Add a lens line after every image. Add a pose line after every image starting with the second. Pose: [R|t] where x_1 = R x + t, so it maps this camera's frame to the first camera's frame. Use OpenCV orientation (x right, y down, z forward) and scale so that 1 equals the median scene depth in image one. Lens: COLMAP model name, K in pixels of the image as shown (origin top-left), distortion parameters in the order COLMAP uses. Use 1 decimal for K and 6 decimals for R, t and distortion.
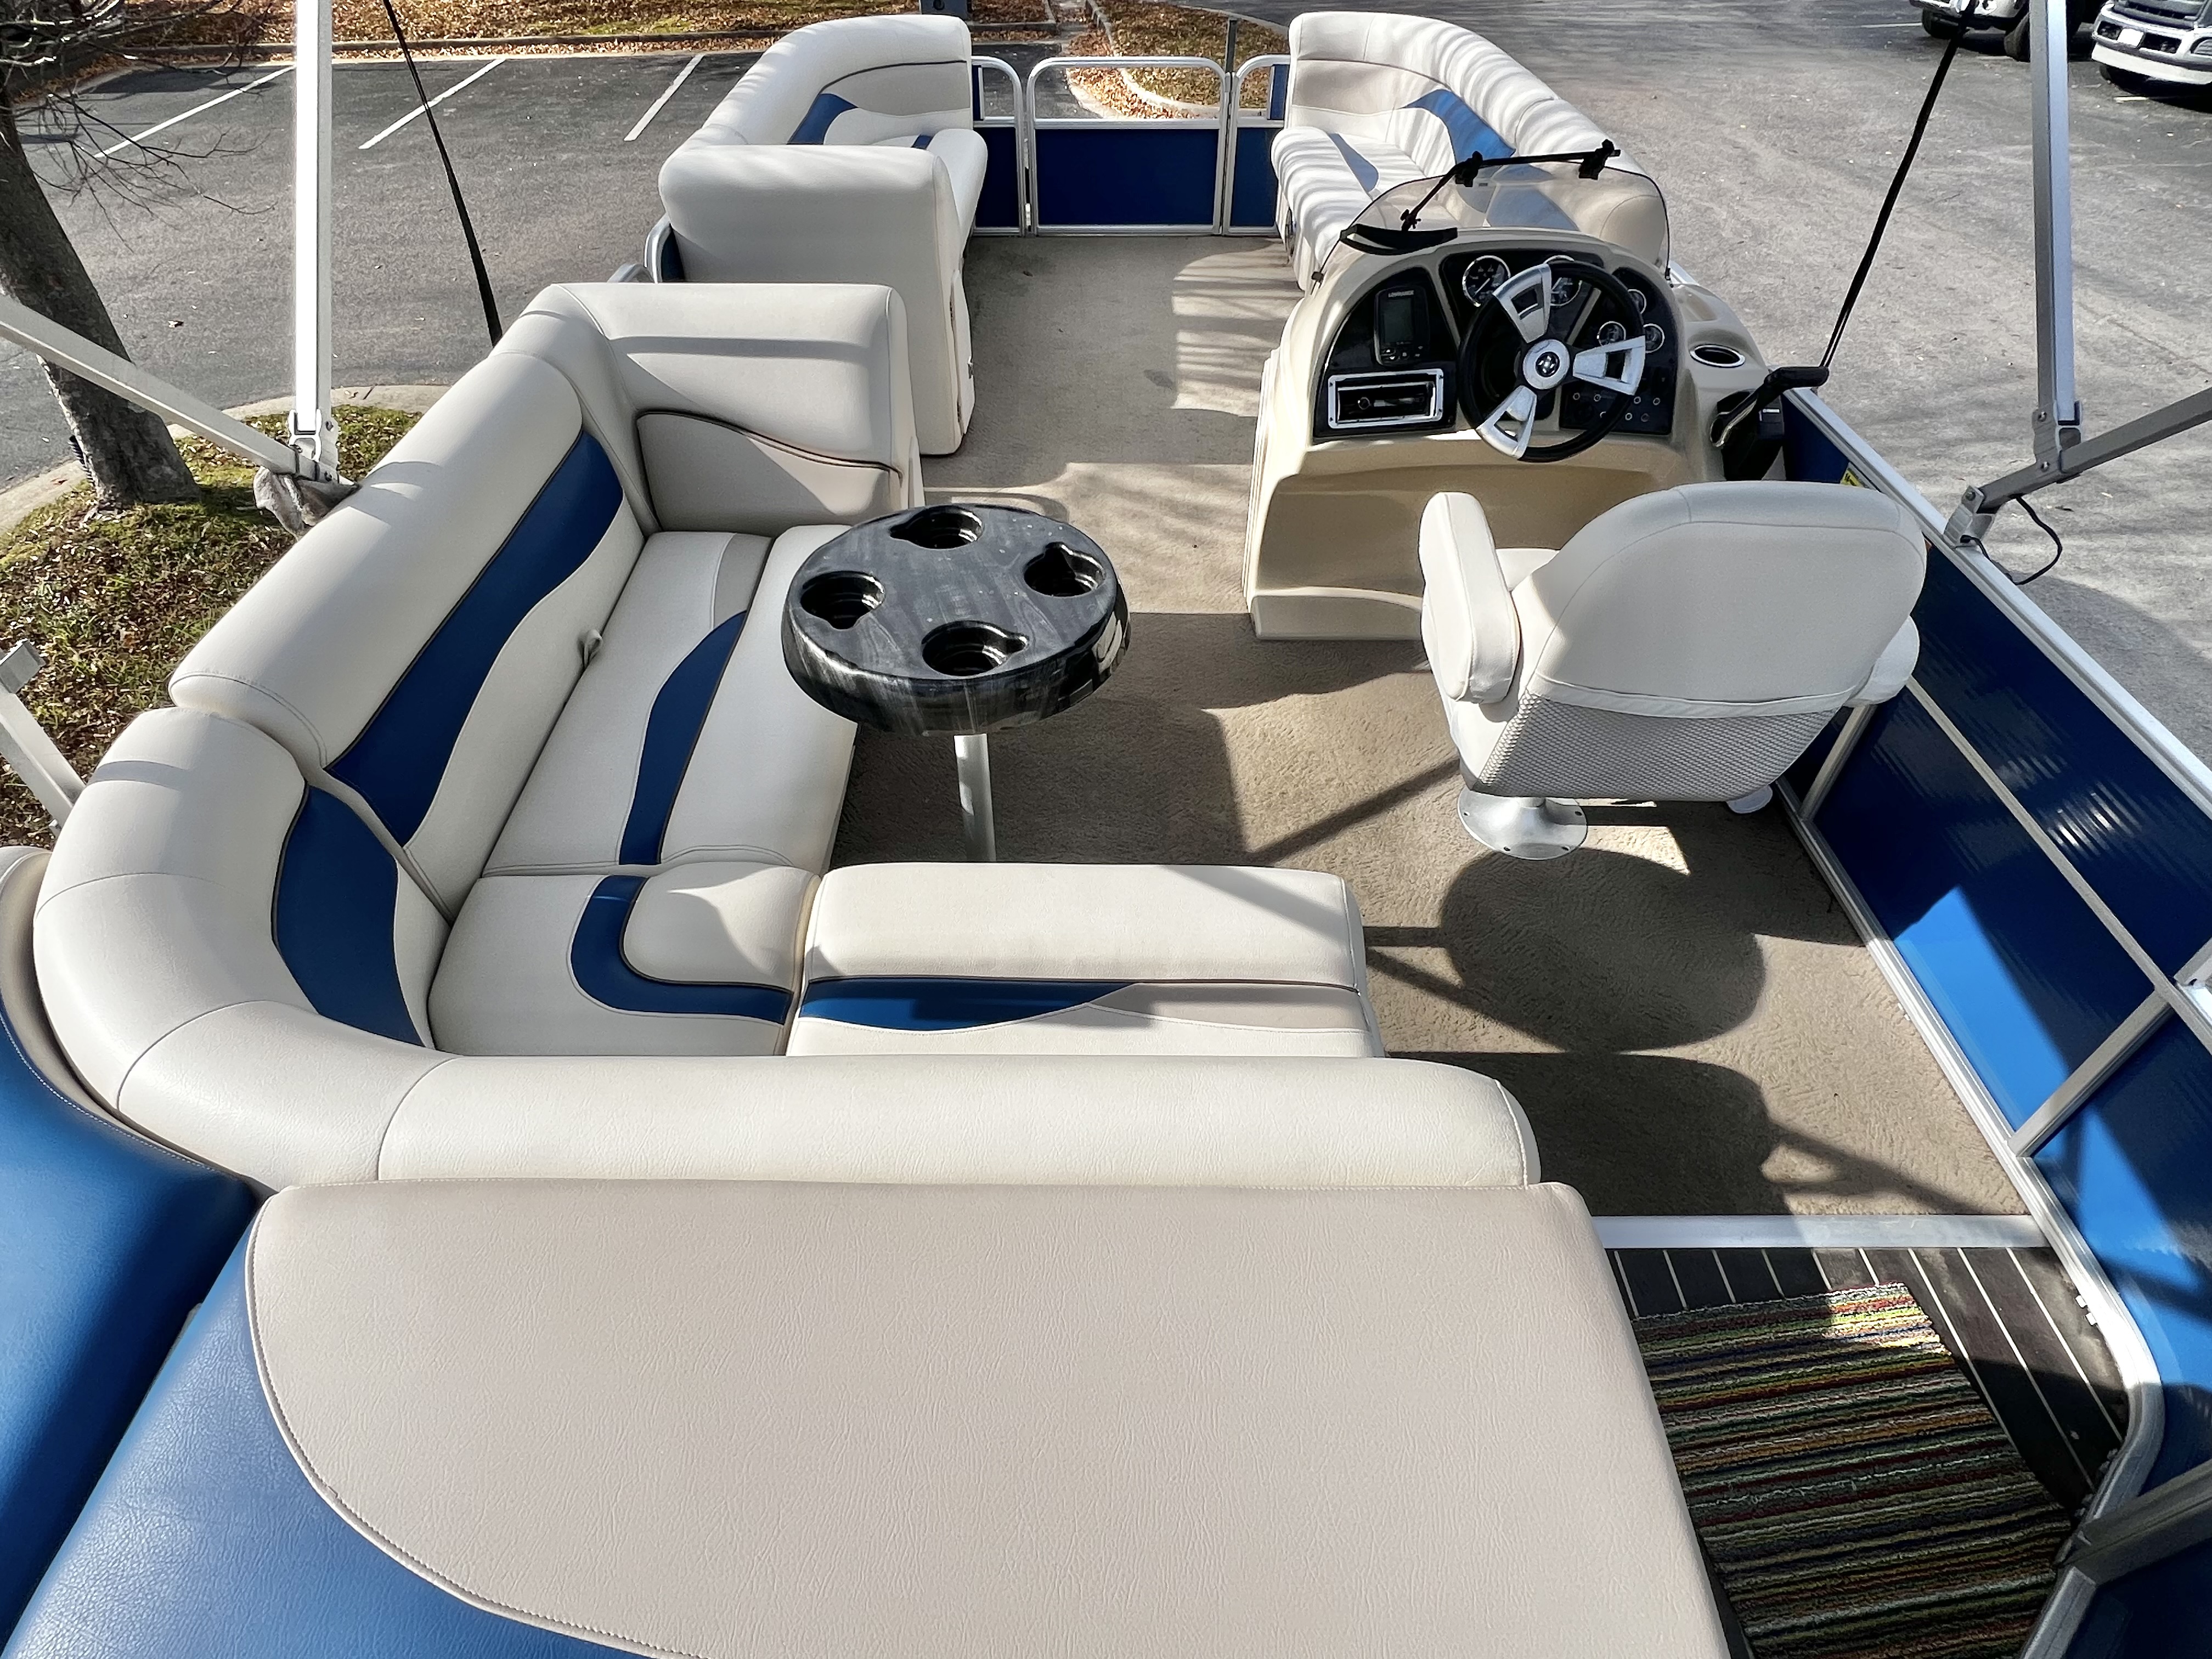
lens RADIAL K [[1178.1, 0, 1087.0], [0, 1178.1, 823.6], [0, 0, 1]] dist [-0.003006, 0.002125]
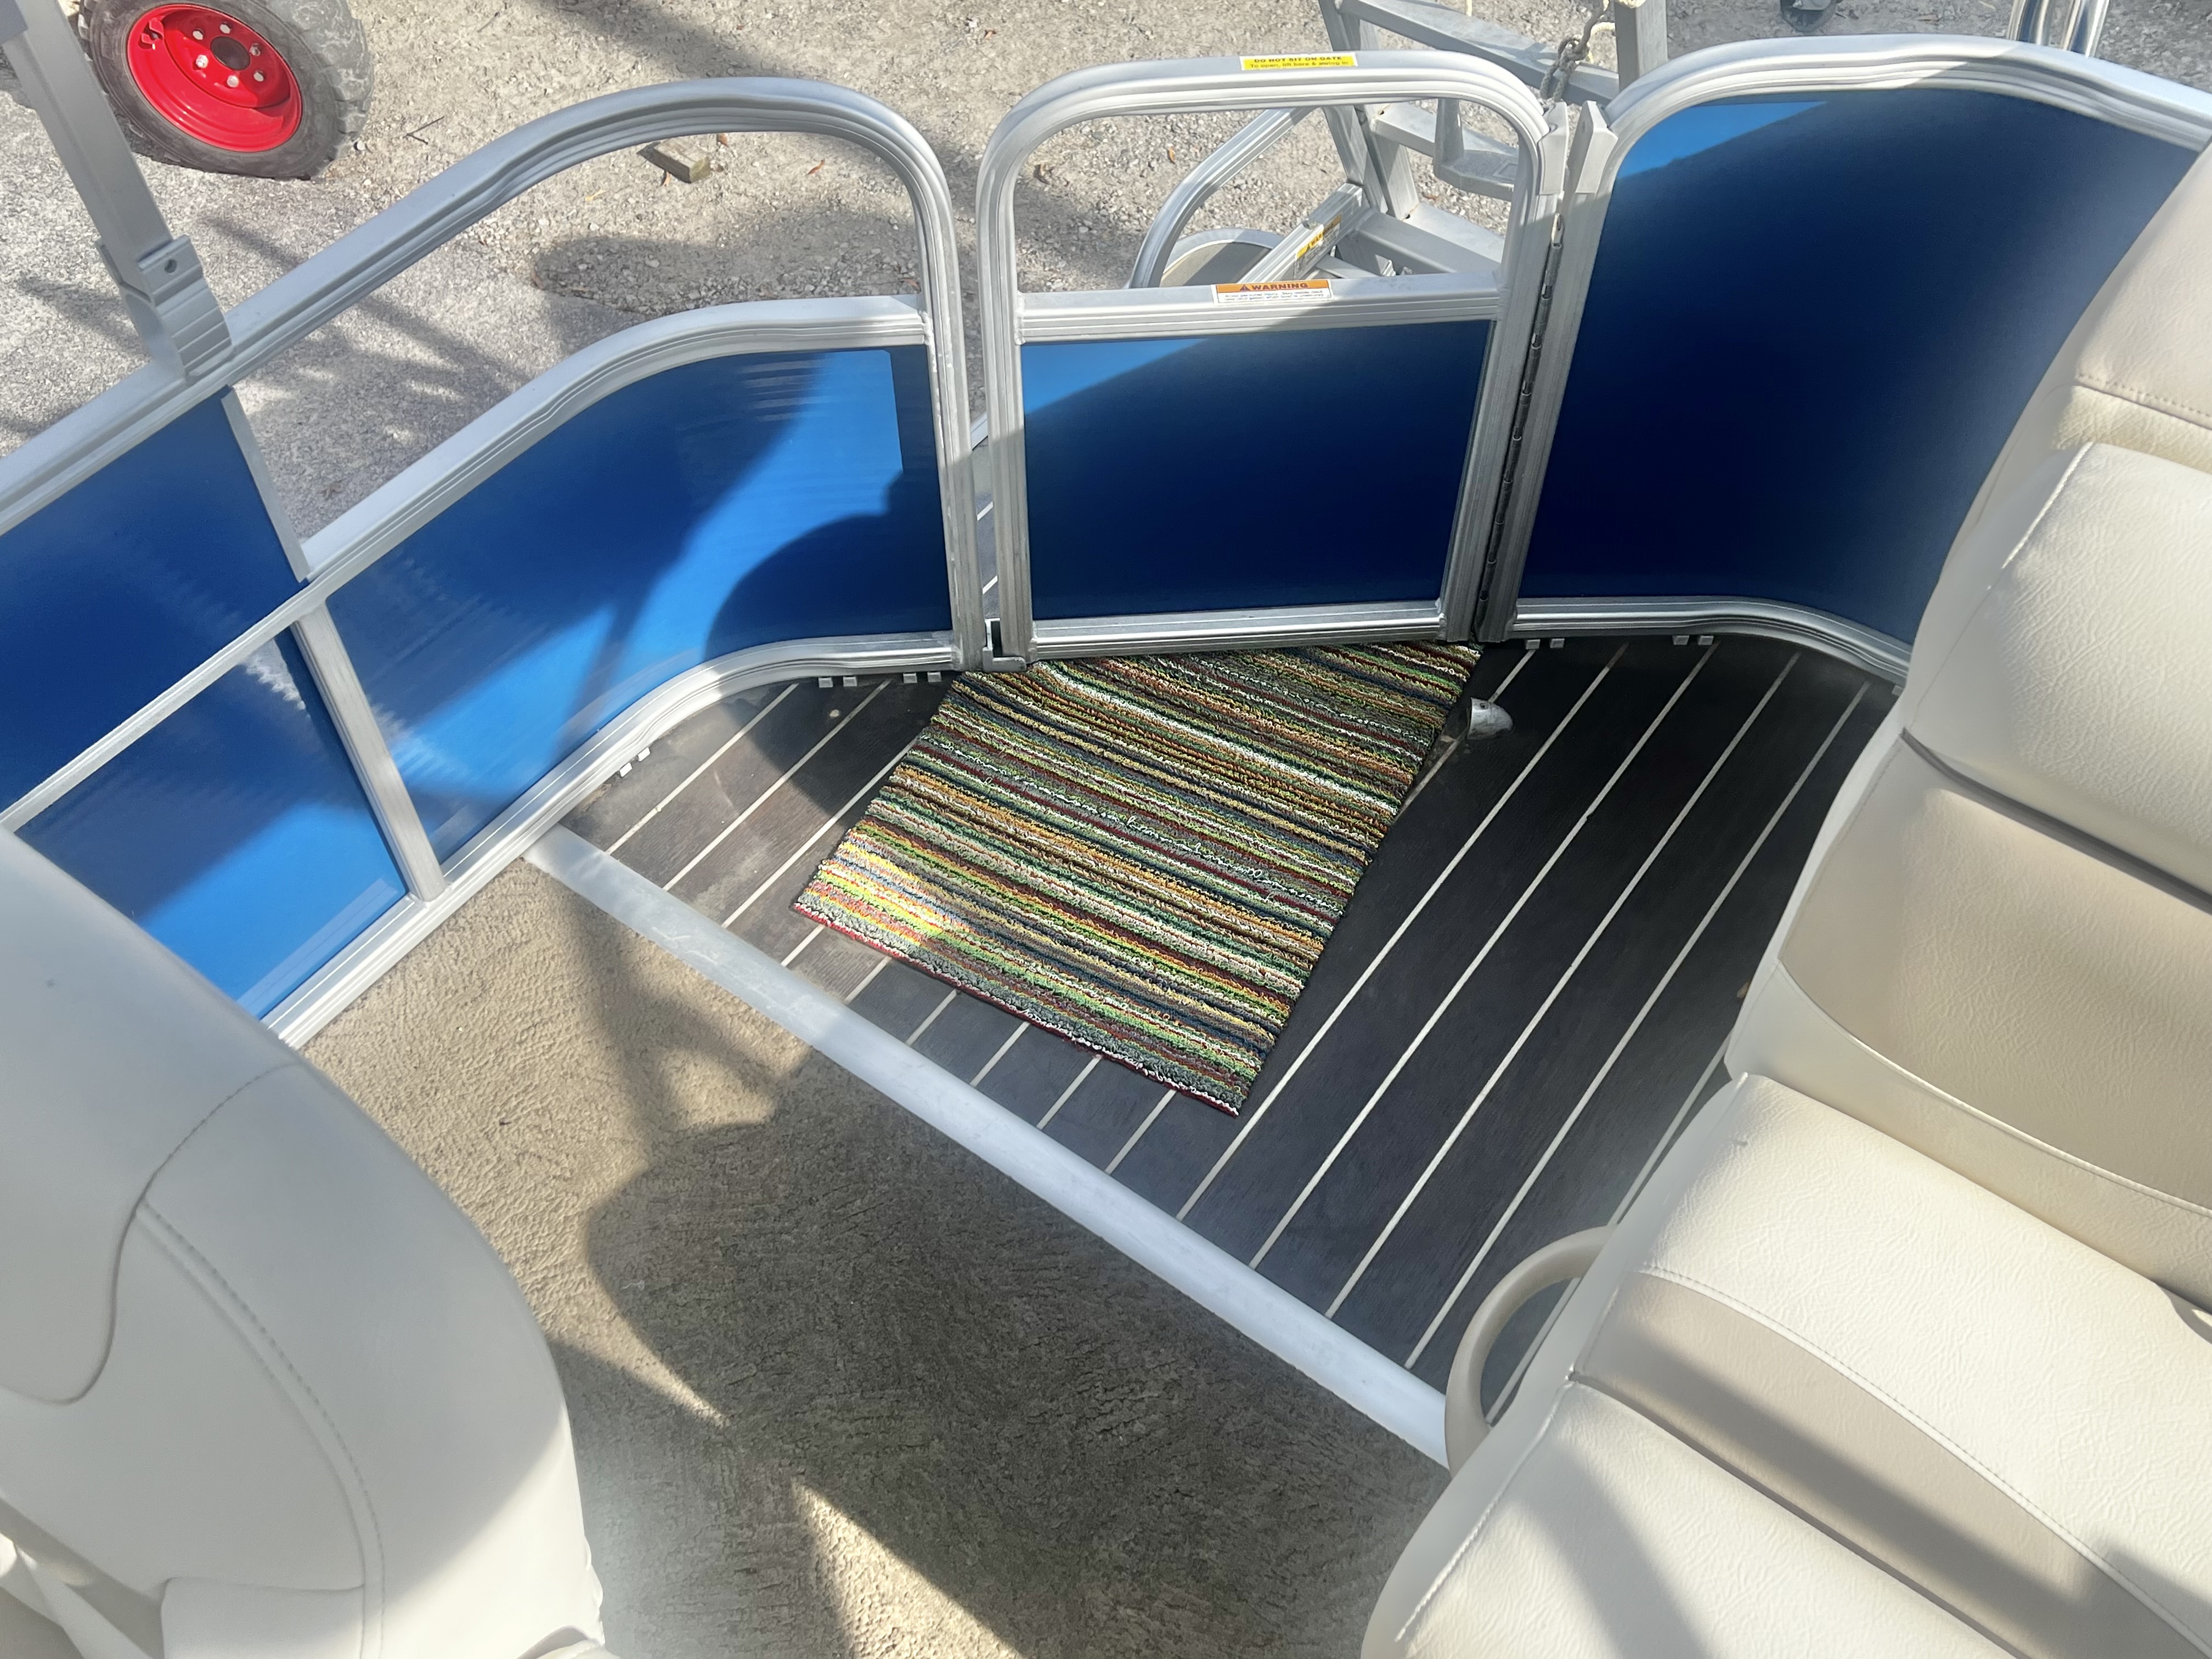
lens RADIAL K [[2051.9, 0, 1111.3], [0, 2051.9, 820.2], [0, 0, 1]] dist [0.052797, 0.000000]
pose [[-0.813318, -0.461115, 0.354806, 0.126071], [0.398287, 0.003283, 0.917255, -0.414577], [-0.424125, 0.887334, 0.180986, 0.493017]]
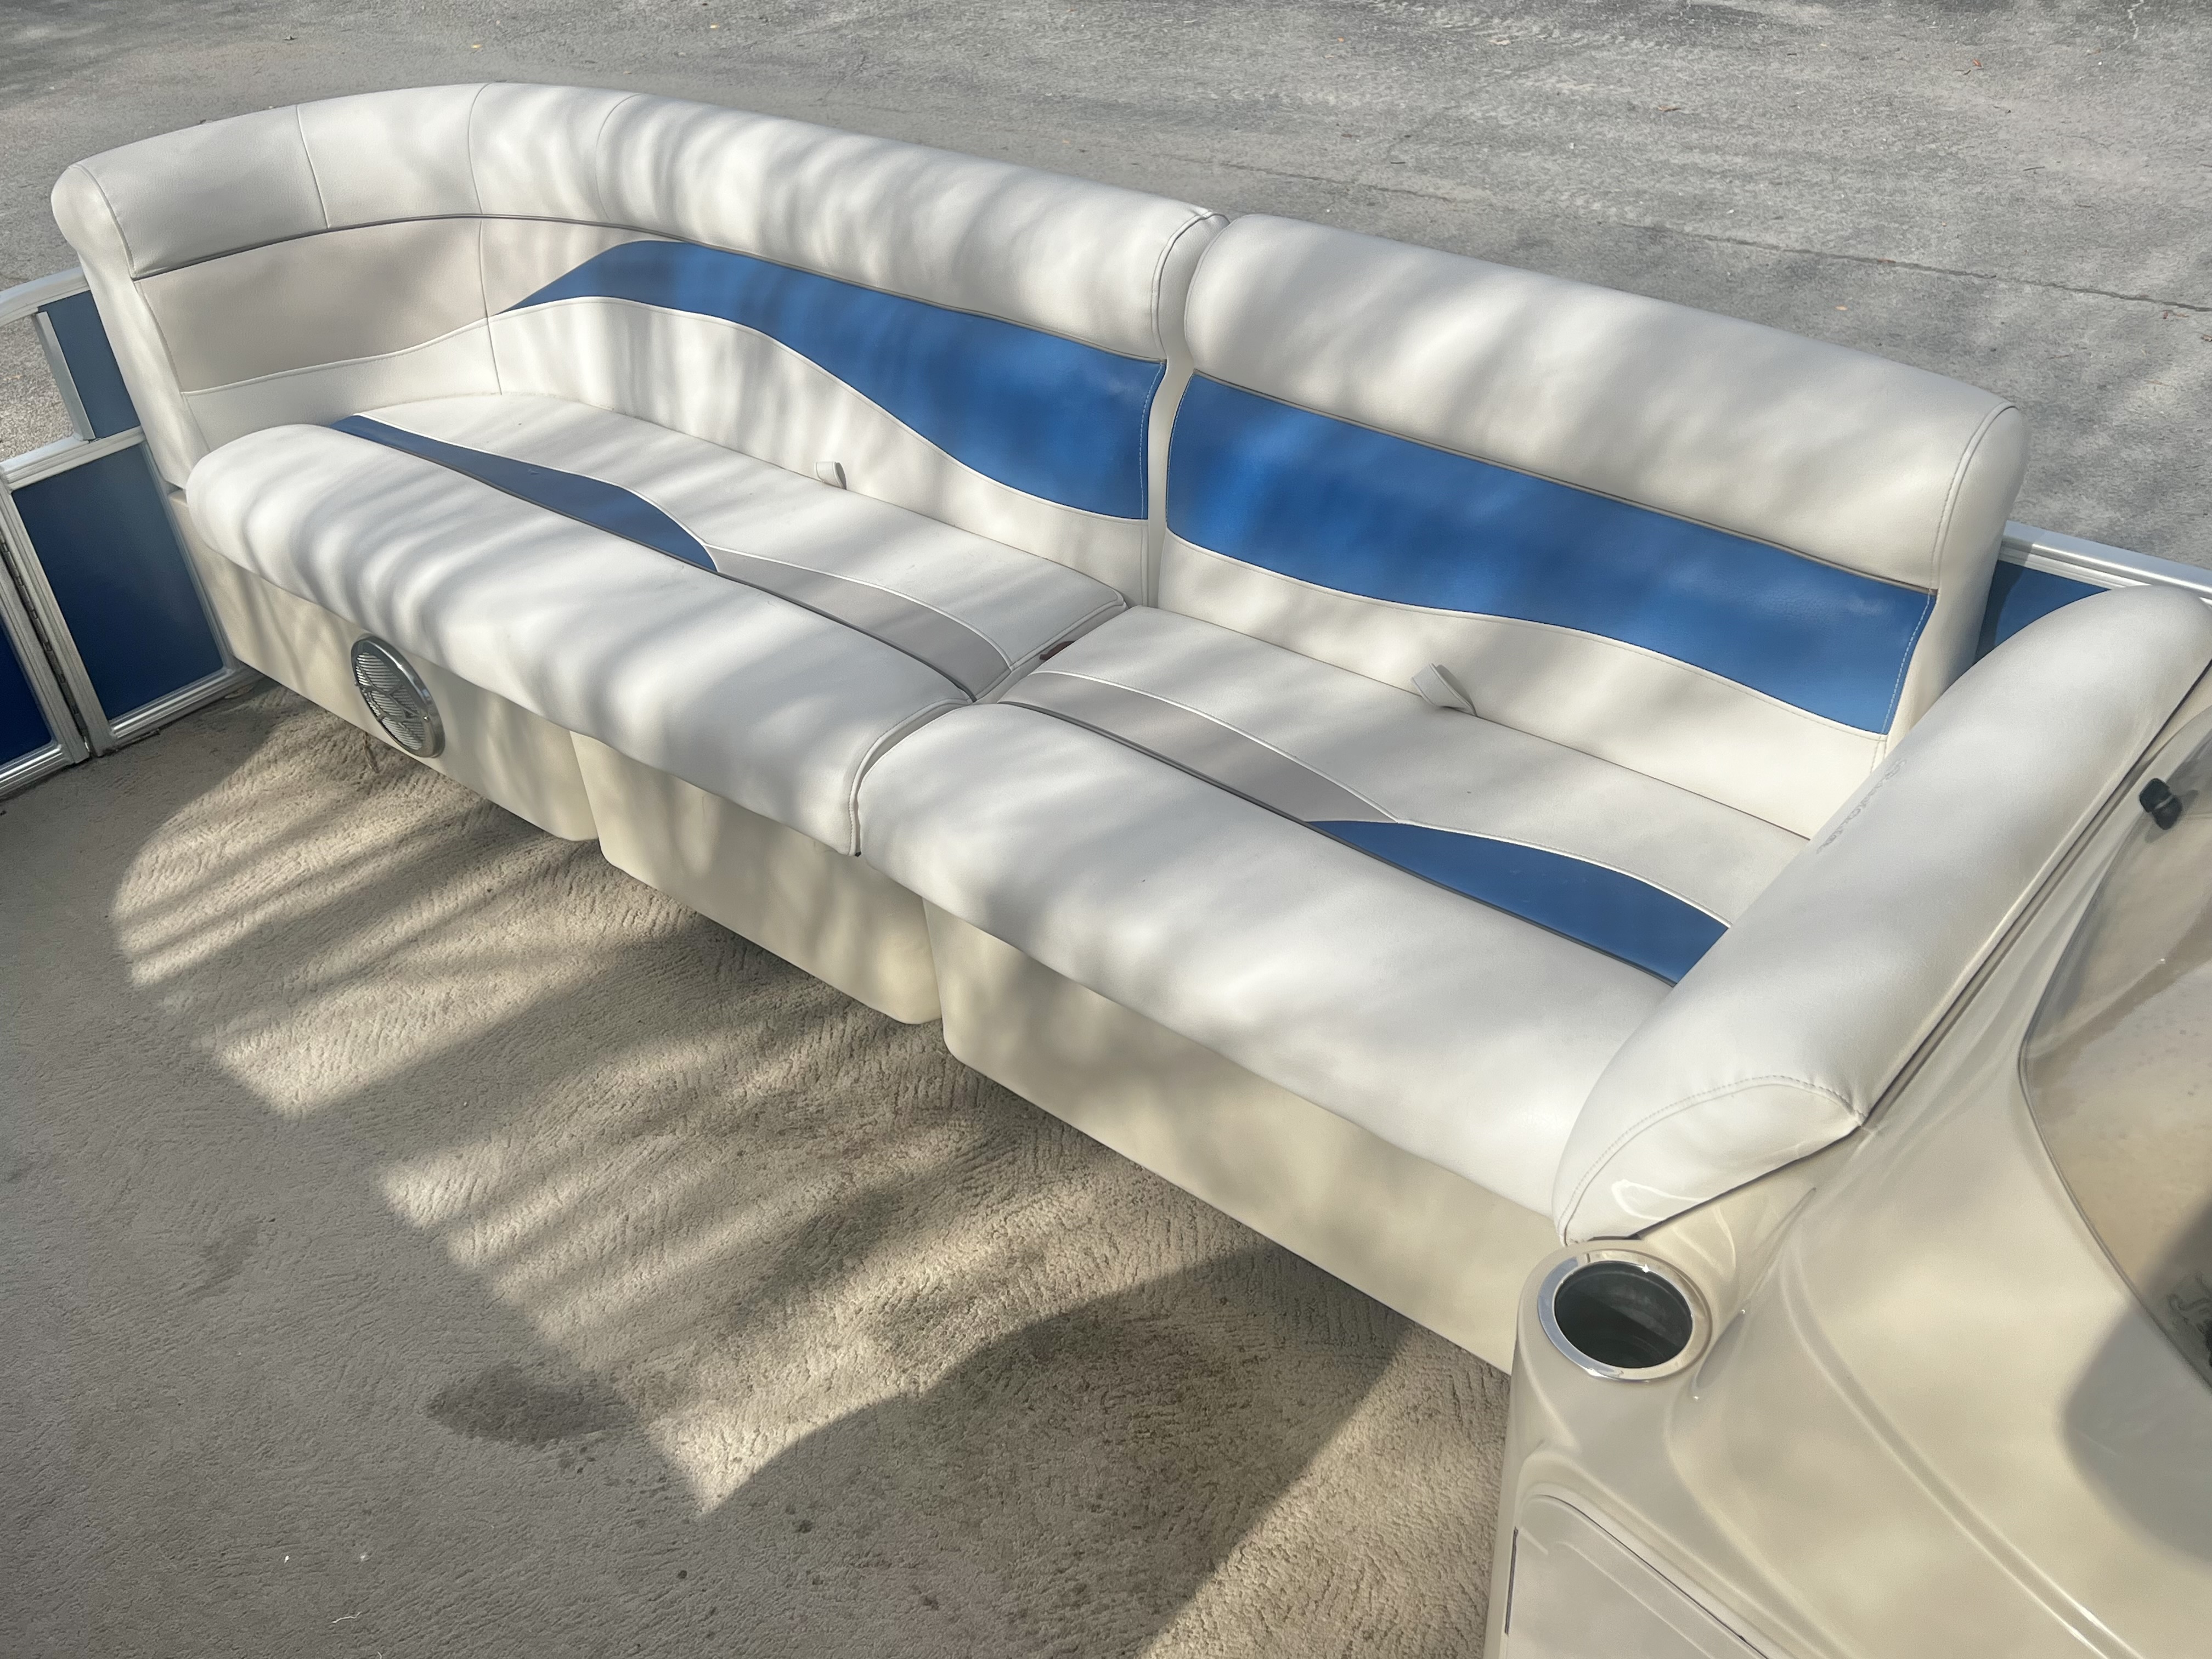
lens RADIAL K [[2007.0, 0, 1160.9], [0, 2007.0, 801.4], [0, 0, 1]] dist [0.063145, -0.074146]
pose [[0.641703, -0.470921, 0.605352, -0.108097], [0.569791, 0.821056, 0.034717, -0.727930], [-0.513377, 0.322646, 0.795201, 0.834319]]
